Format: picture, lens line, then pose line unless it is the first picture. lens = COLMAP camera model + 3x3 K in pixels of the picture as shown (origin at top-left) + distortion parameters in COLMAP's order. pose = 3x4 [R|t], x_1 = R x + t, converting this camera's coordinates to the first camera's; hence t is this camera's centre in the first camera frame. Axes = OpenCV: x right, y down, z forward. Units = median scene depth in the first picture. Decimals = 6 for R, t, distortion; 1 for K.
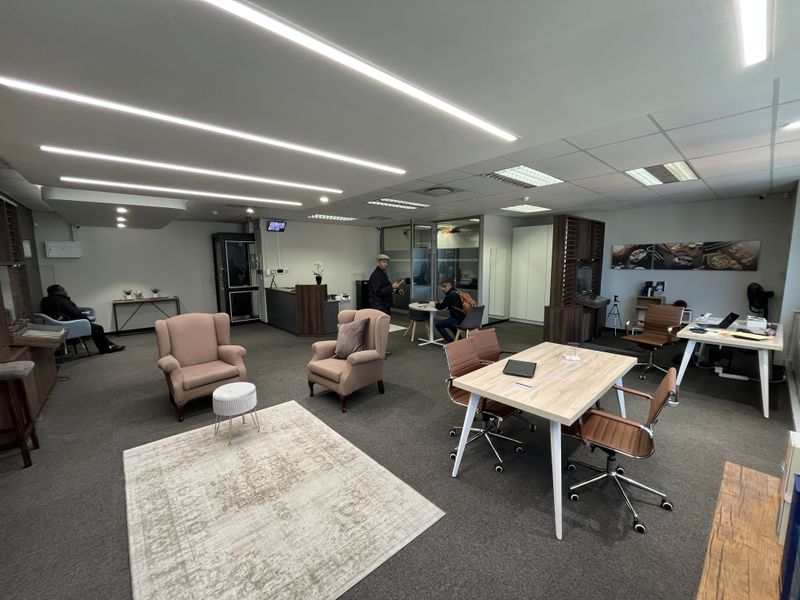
lens RADIAL K [[322.4, 0, 397.8], [0, 322.4, 300.0], [0, 0, 1]] dist [-0.002600, 0.000164]
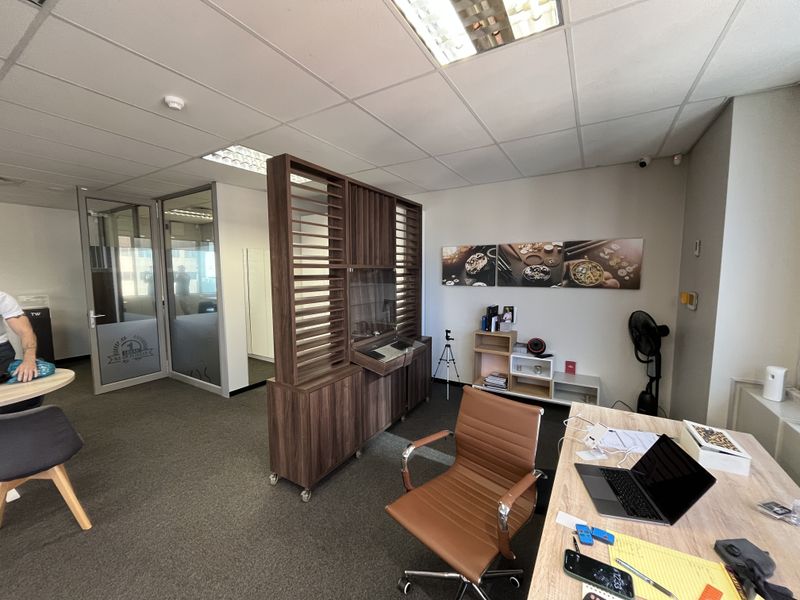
lens RADIAL K [[322.4, 0, 399.1], [0, 322.4, 300.7], [0, 0, 1]] dist [-0.002600, 0.000164]
pose [[0.948225, -0.020750, 0.316922, 0.439779], [0.032066, 0.999019, -0.030532, -0.057448], [-0.315977, 0.039113, 0.947960, 0.501189]]
